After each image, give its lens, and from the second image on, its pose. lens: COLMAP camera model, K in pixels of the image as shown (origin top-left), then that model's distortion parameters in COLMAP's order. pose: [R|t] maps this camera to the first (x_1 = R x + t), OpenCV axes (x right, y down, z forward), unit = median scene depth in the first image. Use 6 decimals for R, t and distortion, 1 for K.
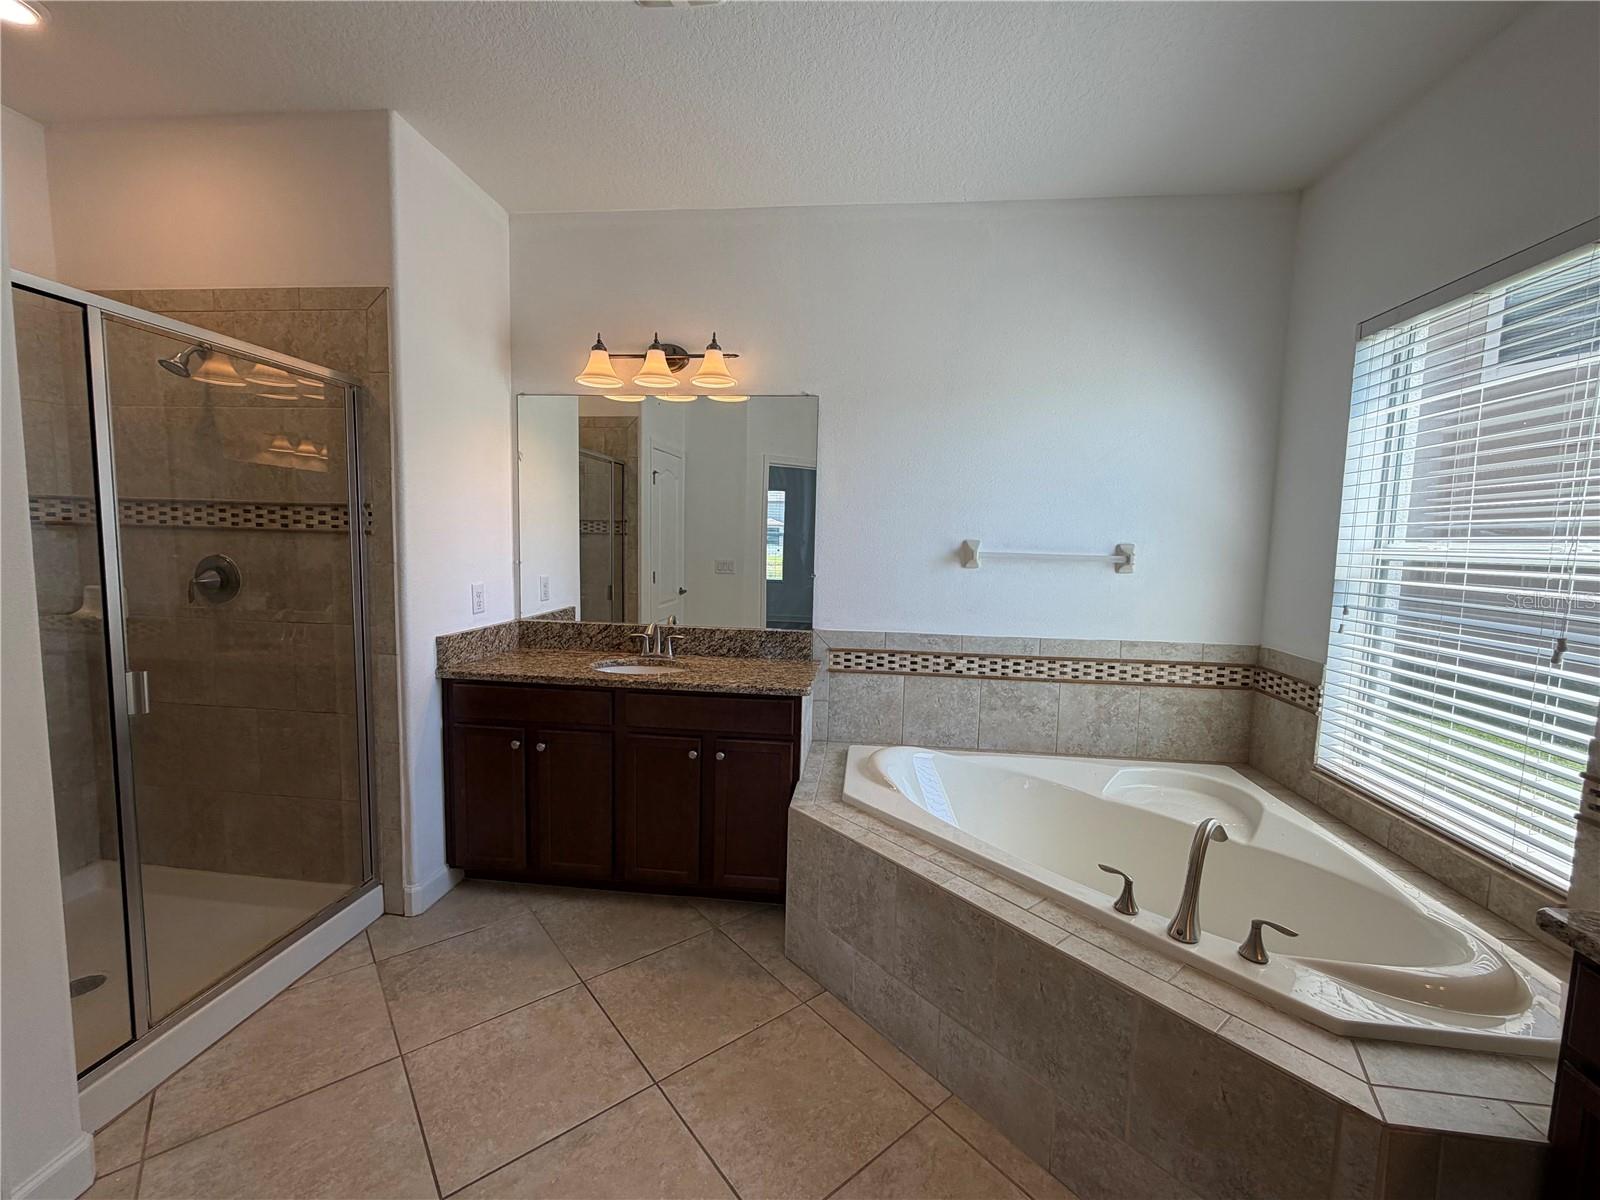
lens RADIAL K [[666.0, 0, 799.8], [0, 666.0, 600.0], [0, 0, 1]] dist [-0.000195, 0.000339]
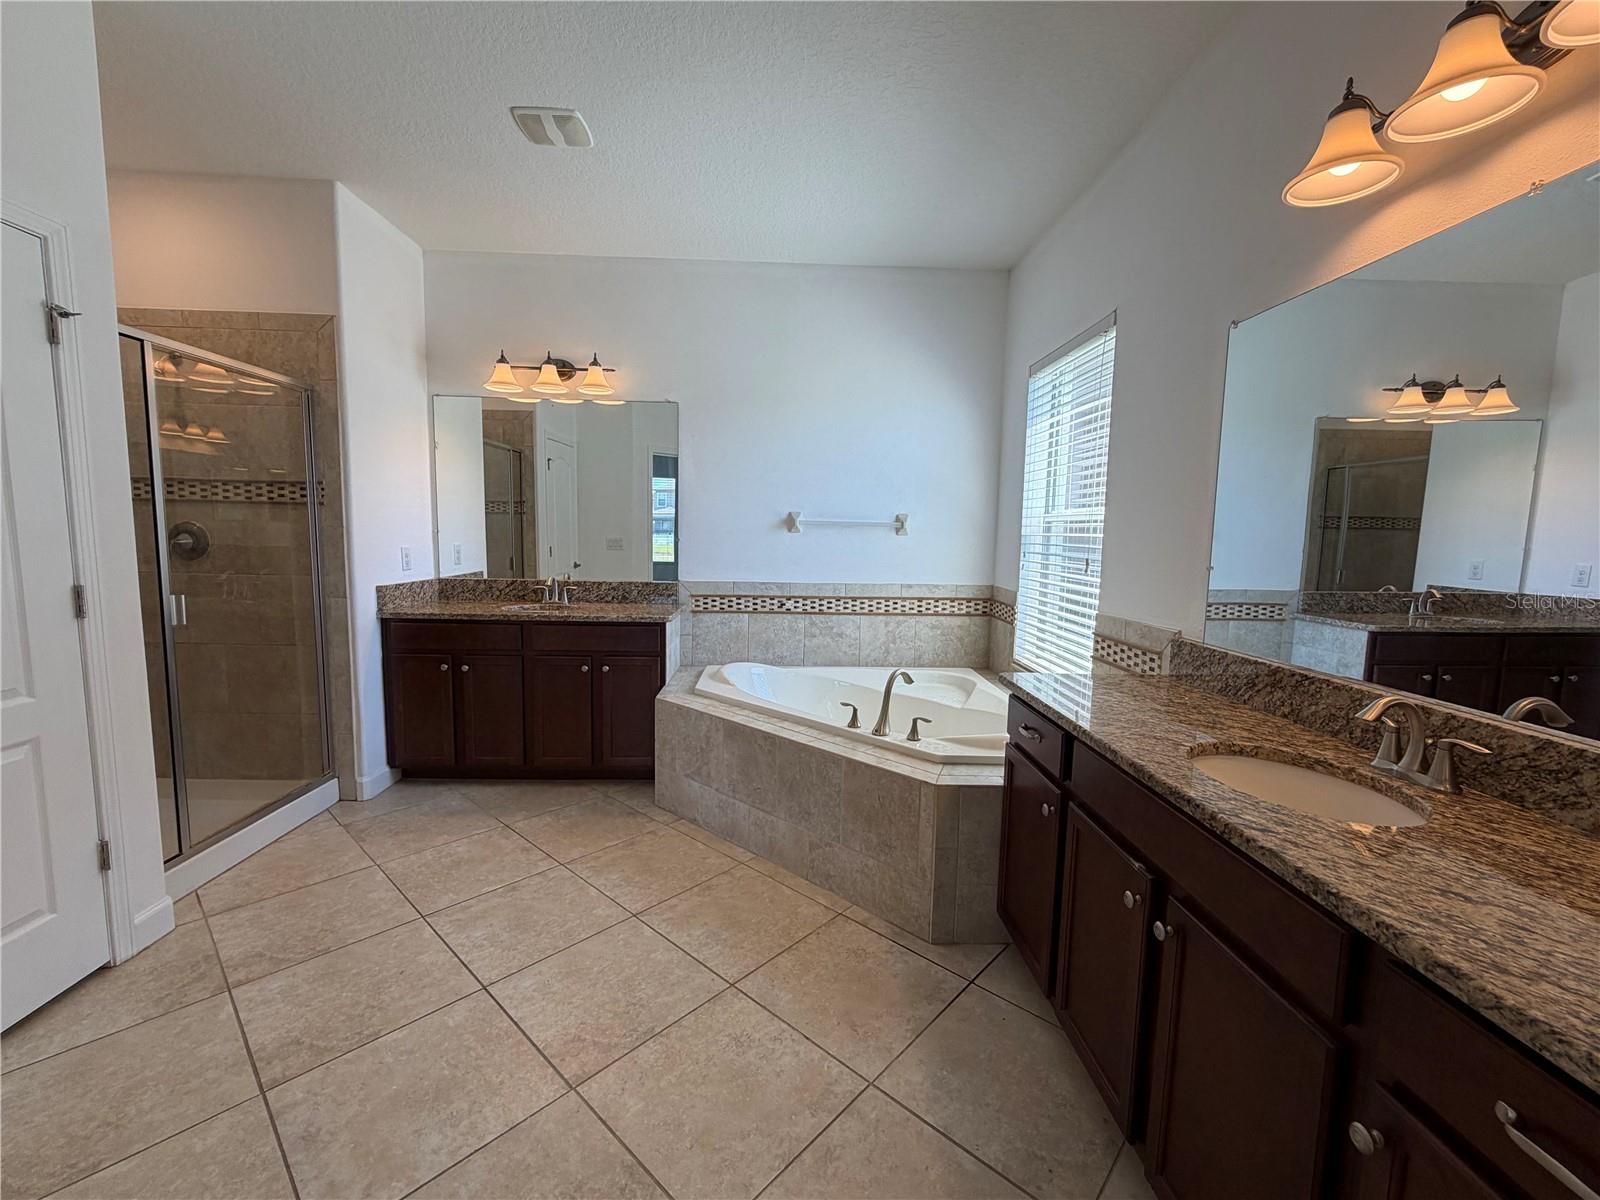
lens RADIAL K [[667.6, 0, 800.8], [0, 667.6, 599.4], [0, 0, 1]] dist [-0.000477, 0.000208]
pose [[0.989375, -0.019491, 0.144071, 0.072321], [0.017485, 0.999732, 0.015173, 0.069951], [-0.144328, -0.012492, 0.989451, -0.360760]]
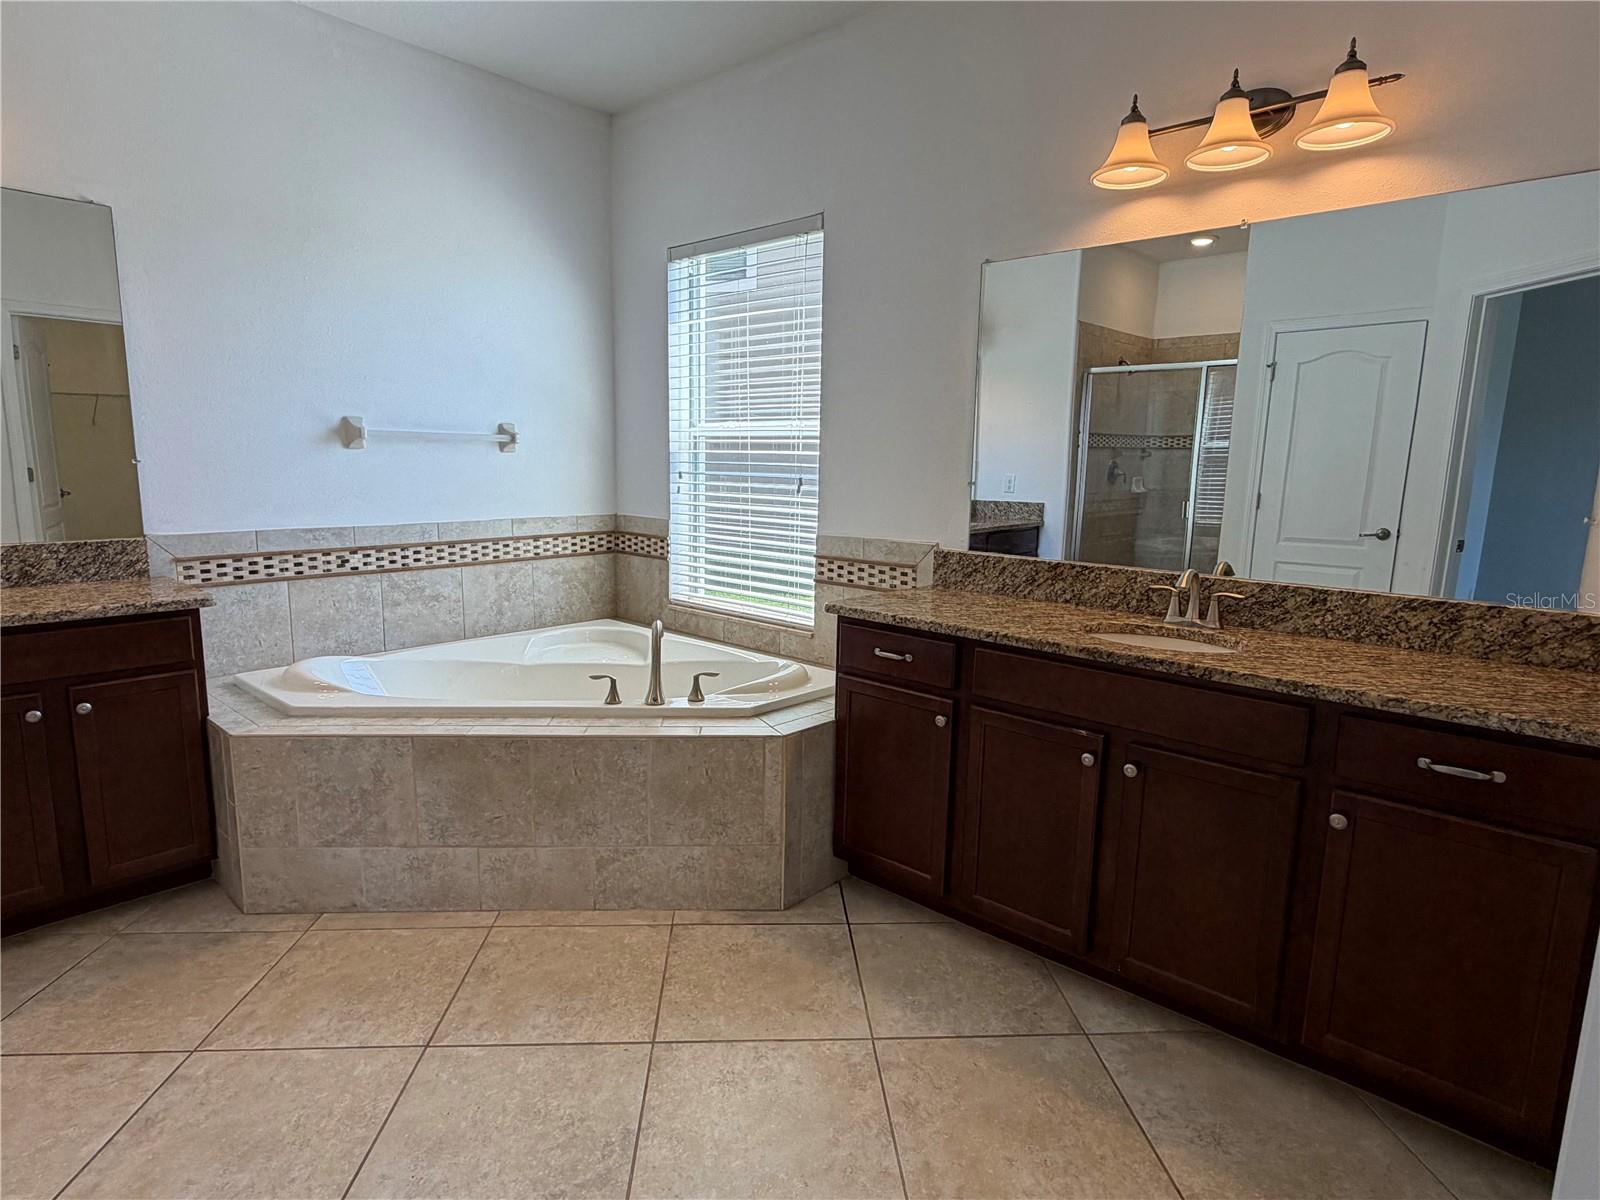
lens RADIAL K [[879.1, 0, 804.3], [0, 879.1, 598.8], [0, 0, 1]] dist [0.001064, -0.000111]
pose [[0.585706, -0.142625, 0.797876, -0.360926], [0.070125, 0.989622, 0.125424, 0.045528], [-0.807484, -0.017510, 0.589629, -0.172874]]
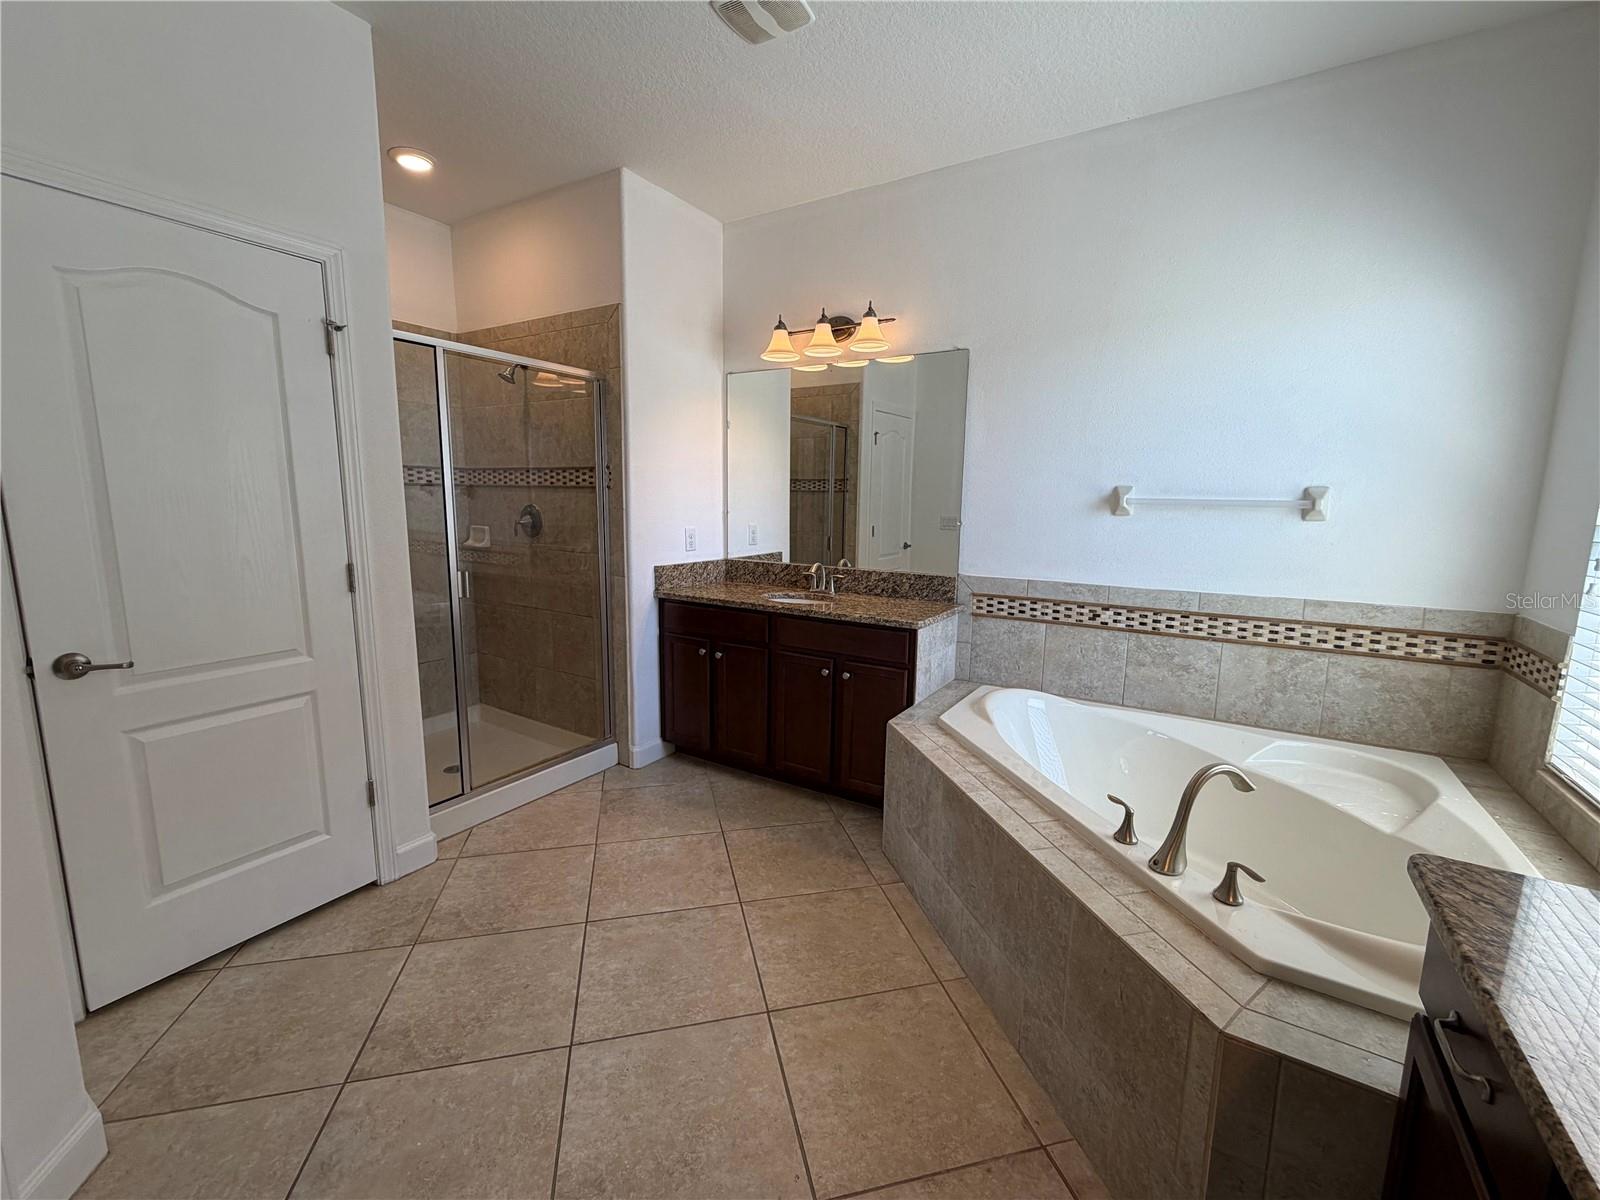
lens RADIAL K [[666.0, 0, 799.8], [0, 666.0, 600.0], [0, 0, 1]] dist [-0.000195, 0.000339]
pose [[0.901260, 0.054424, -0.429847, 0.265769], [-0.032013, 0.997732, 0.059203, 0.032058], [0.432095, -0.039597, 0.900958, -0.067263]]
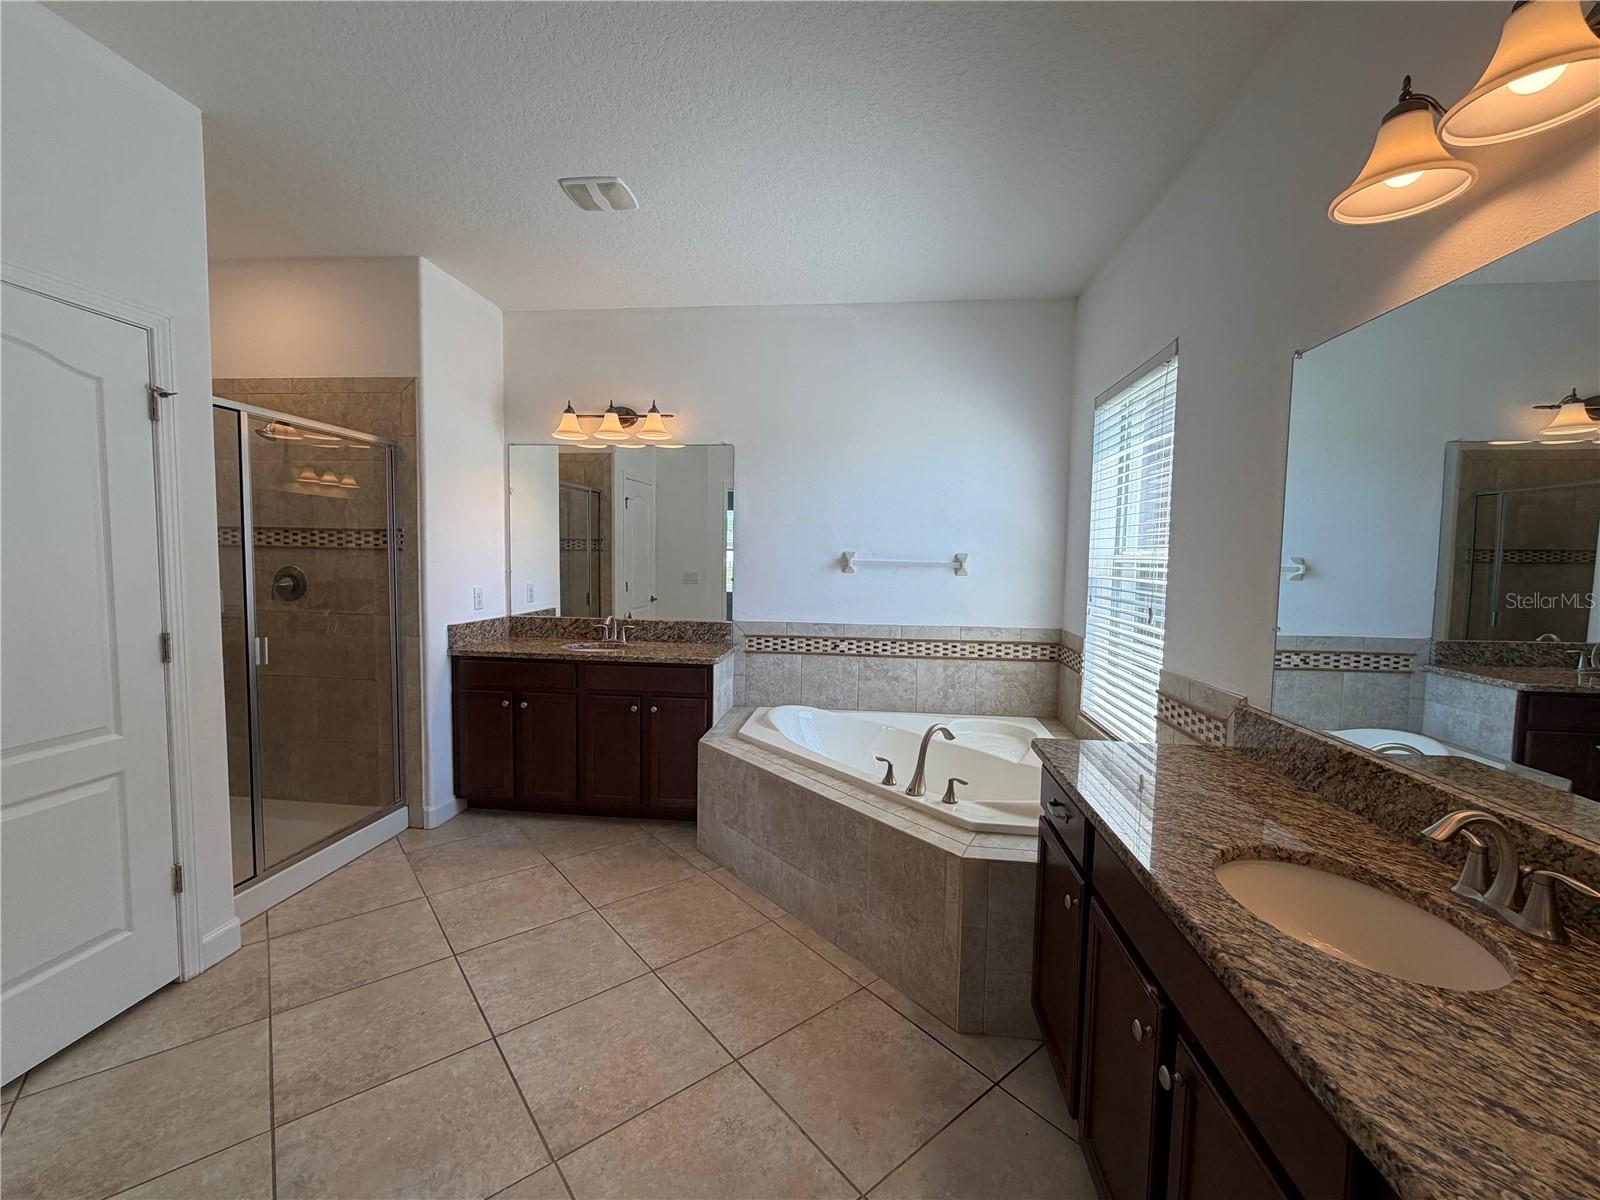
lens RADIAL K [[667.6, 0, 800.8], [0, 667.6, 599.4], [0, 0, 1]] dist [-0.000477, 0.000208]
pose [[0.999970, -0.007632, 0.000873, 0.163792], [0.007652, 0.999633, -0.025991, 0.040229], [-0.000675, 0.025997, 0.999662, -0.341816]]
